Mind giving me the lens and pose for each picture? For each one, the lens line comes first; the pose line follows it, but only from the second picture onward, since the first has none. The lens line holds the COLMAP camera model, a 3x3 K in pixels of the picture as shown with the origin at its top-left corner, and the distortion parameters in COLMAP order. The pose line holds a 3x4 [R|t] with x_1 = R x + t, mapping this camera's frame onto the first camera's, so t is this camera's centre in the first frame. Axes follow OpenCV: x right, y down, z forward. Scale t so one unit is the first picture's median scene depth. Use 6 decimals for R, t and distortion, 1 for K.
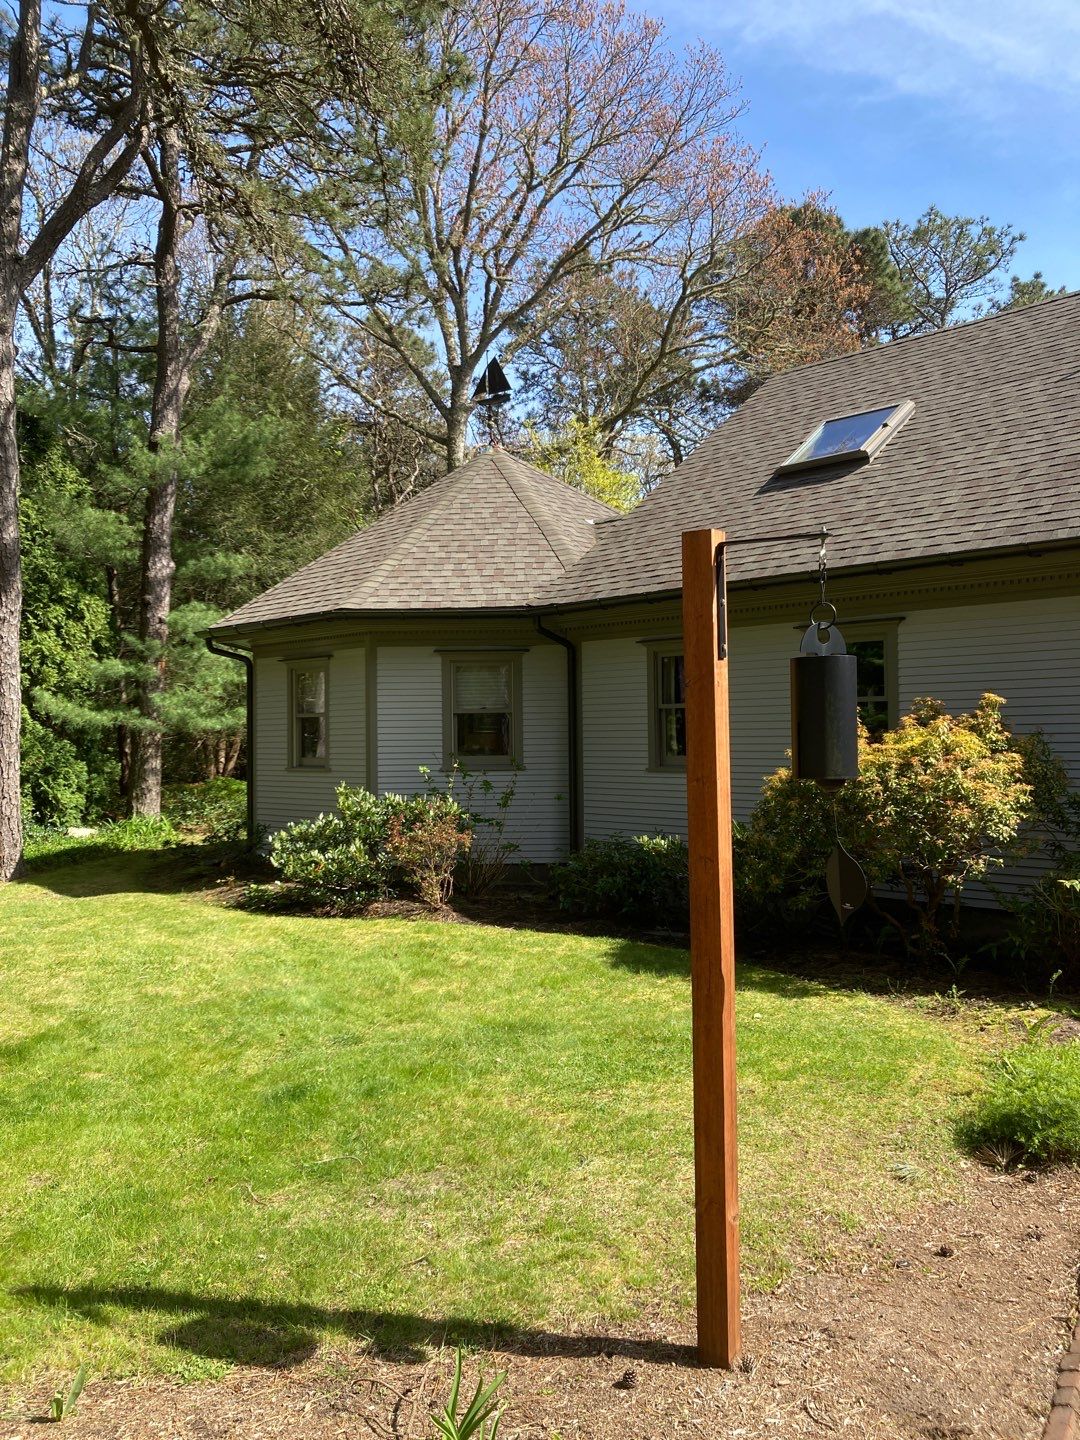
lens RADIAL K [[1163.8, 0, 564.1], [0, 1163.8, 714.6], [0, 0, 1]] dist [0.039916, -0.037884]
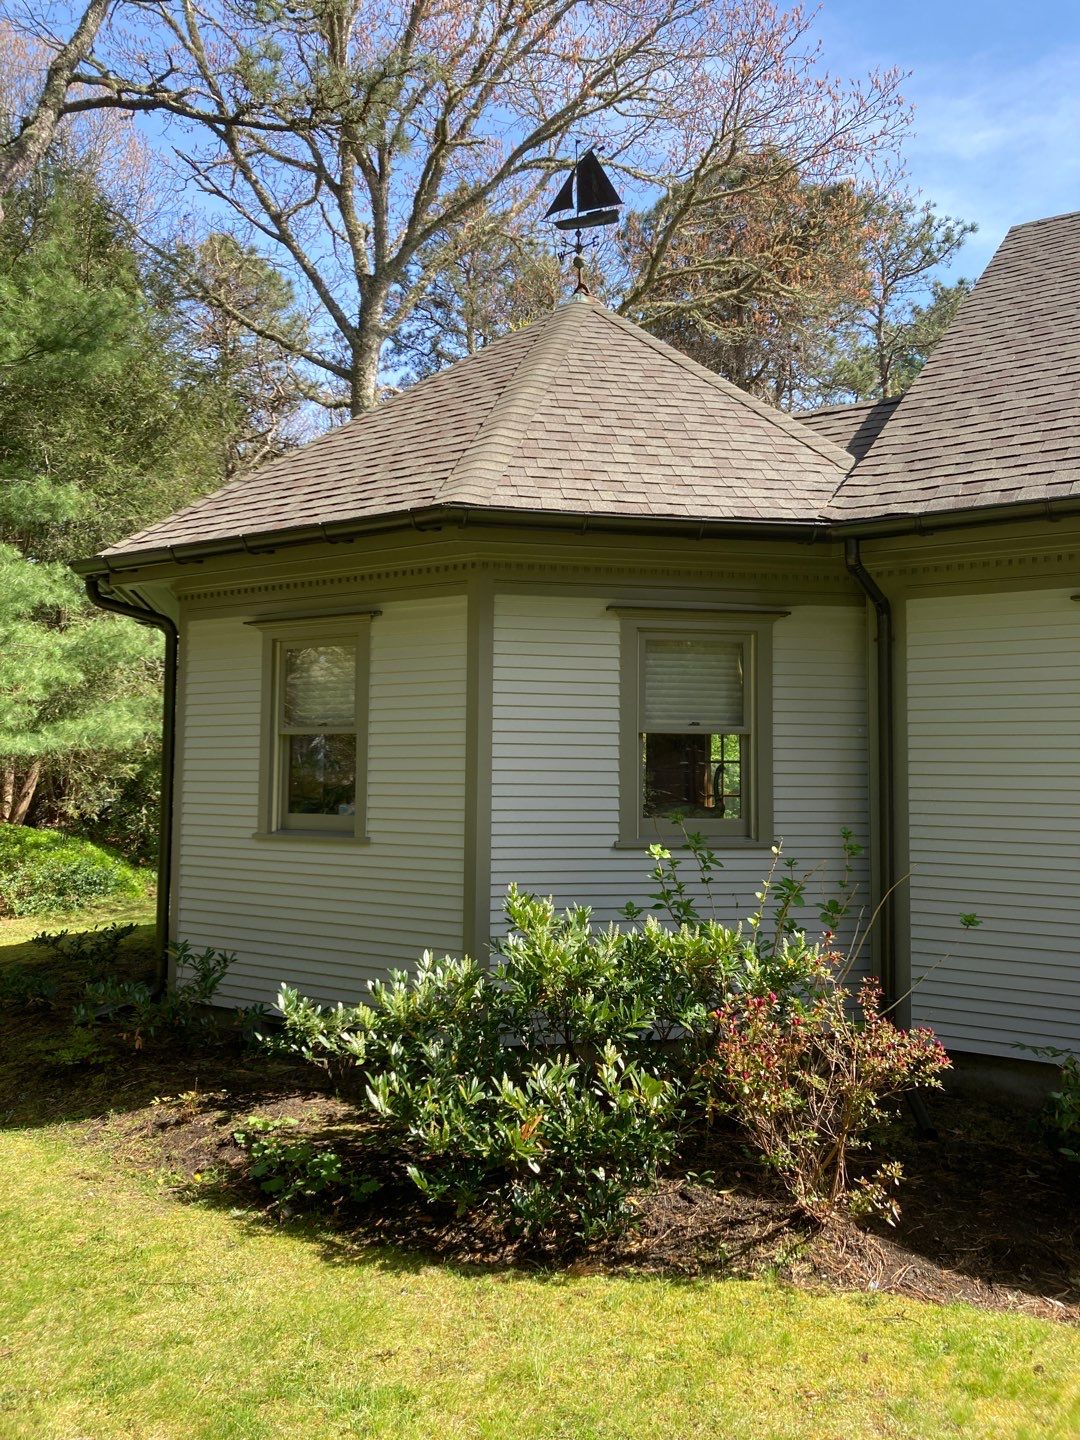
lens RADIAL K [[1157.0, 0, 567.3], [0, 1157.0, 706.2], [0, 0, 1]] dist [0.004341, 0.003522]
pose [[0.977116, 0.029667, 0.210627, -0.220643], [-0.021871, 0.998990, -0.039247, 0.007329], [-0.211578, 0.033743, 0.976778, 0.493121]]
